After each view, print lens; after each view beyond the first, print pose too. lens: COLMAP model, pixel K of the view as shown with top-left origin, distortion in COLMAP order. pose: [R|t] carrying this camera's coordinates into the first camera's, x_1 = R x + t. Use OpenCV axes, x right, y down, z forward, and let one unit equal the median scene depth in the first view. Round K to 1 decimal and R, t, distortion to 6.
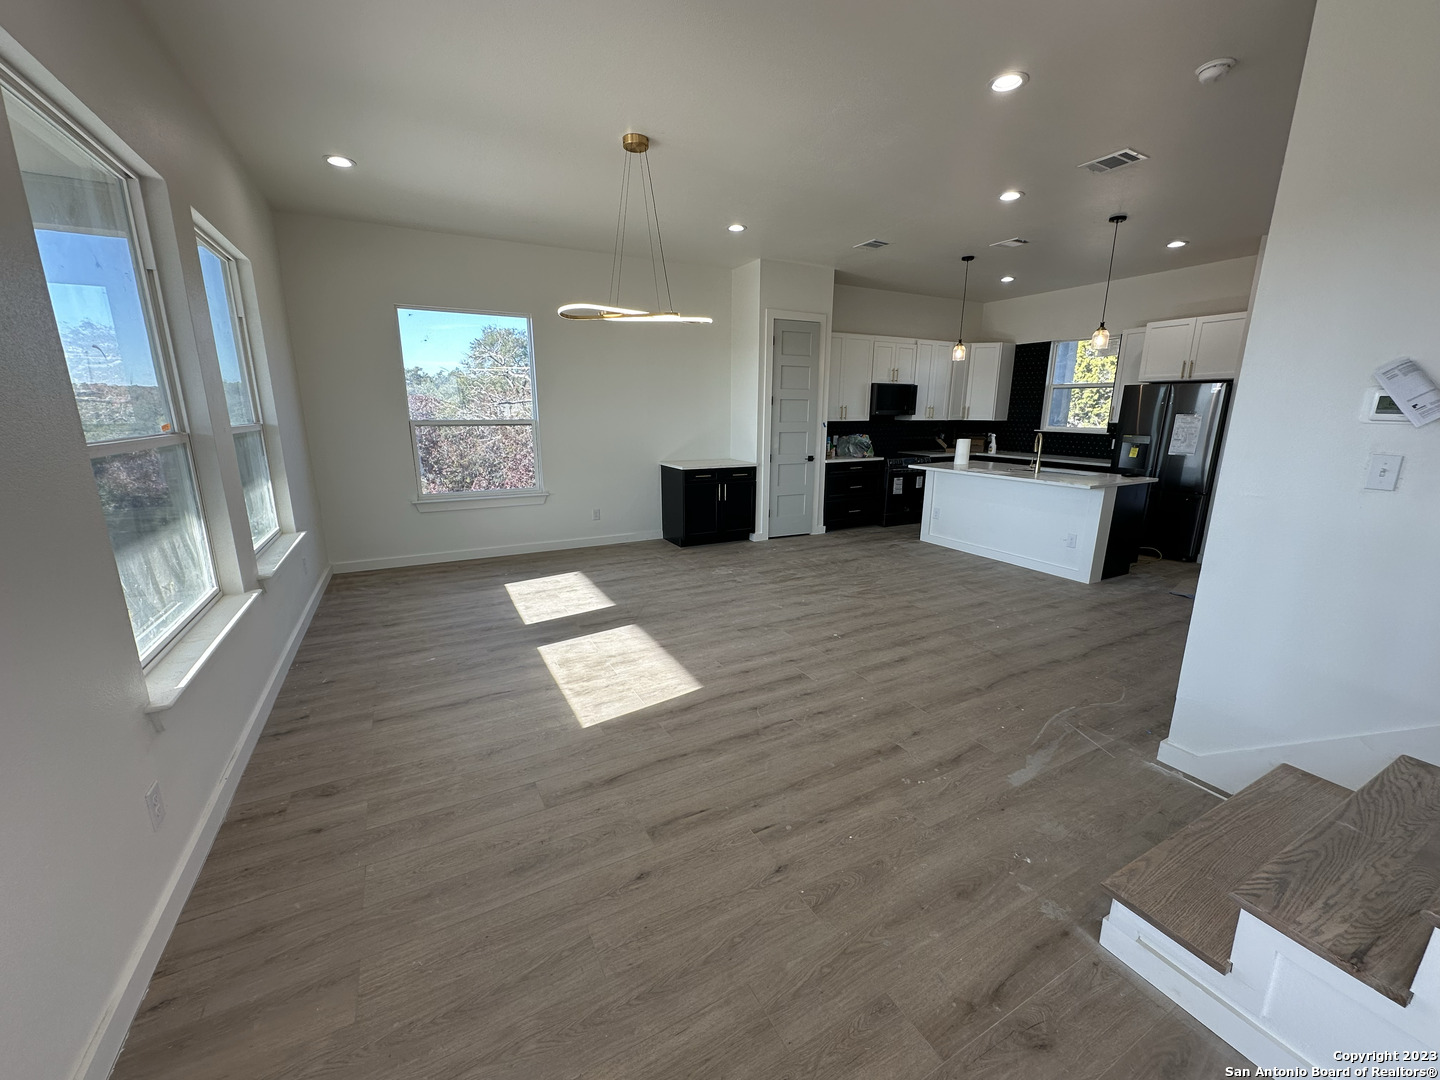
lens RADIAL K [[572.4, 0, 717.9], [0, 572.4, 541.5], [0, 0, 1]] dist [-0.001101, 0.000658]
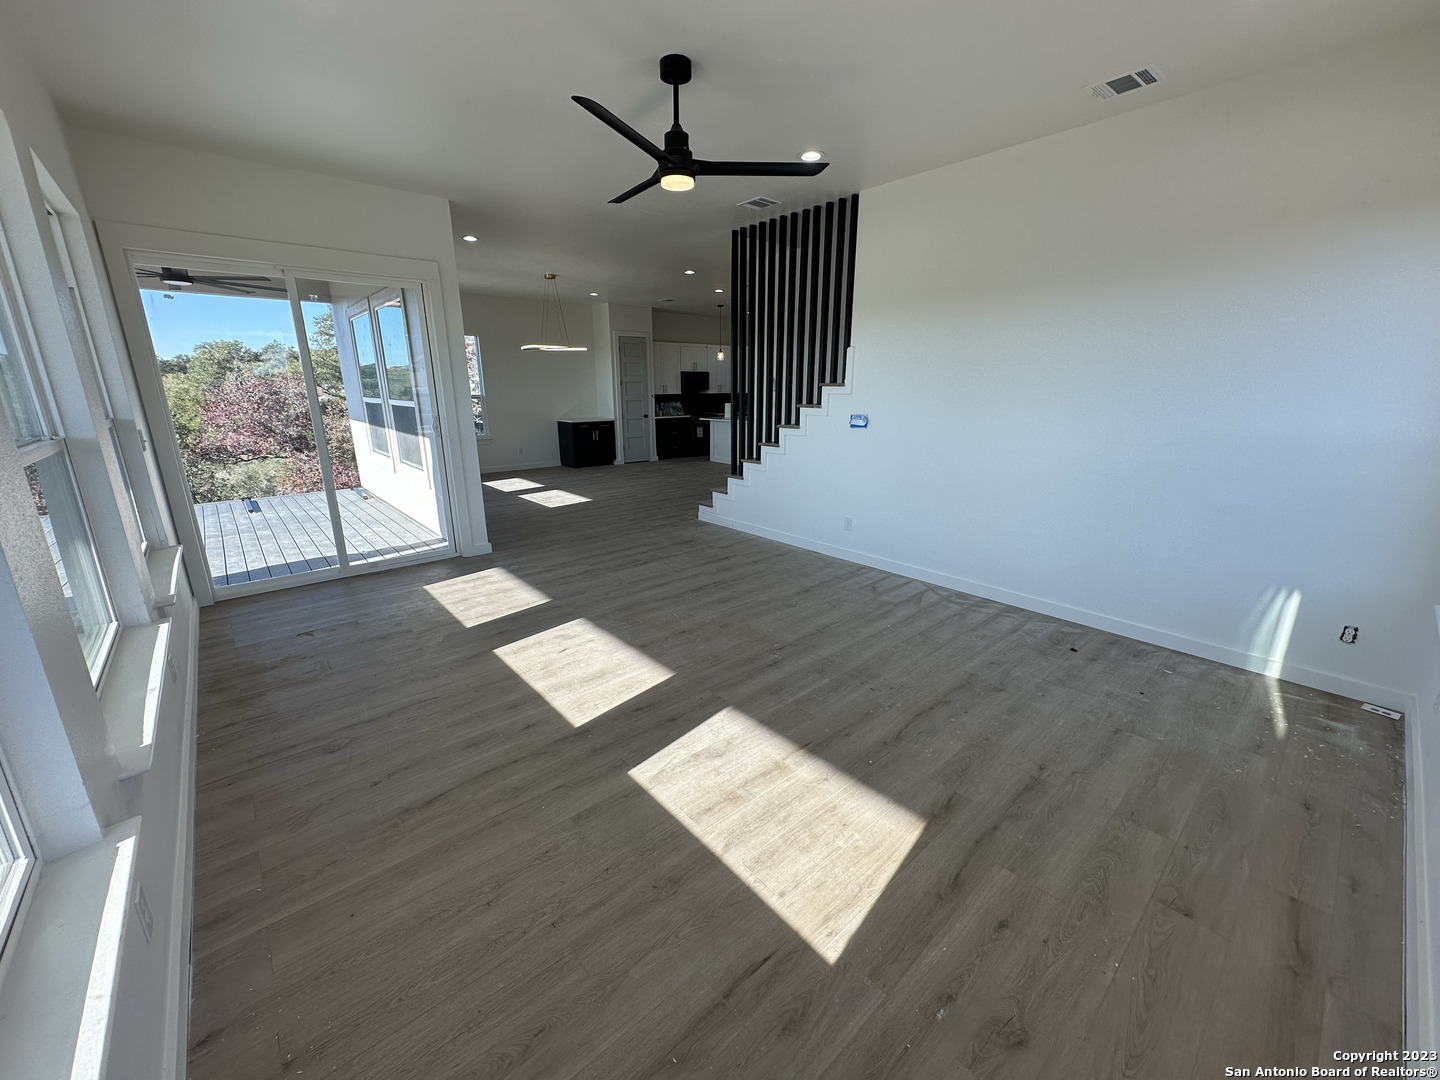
lens RADIAL K [[572.4, 0, 731.3], [0, 572.4, 535.2], [0, 0, 1]] dist [-0.001101, 0.000658]
pose [[0.967886, -0.067640, 0.242120, -0.033978], [0.059432, 0.997388, 0.041054, 0.169208], [-0.244265, -0.025346, 0.969377, -0.800793]]
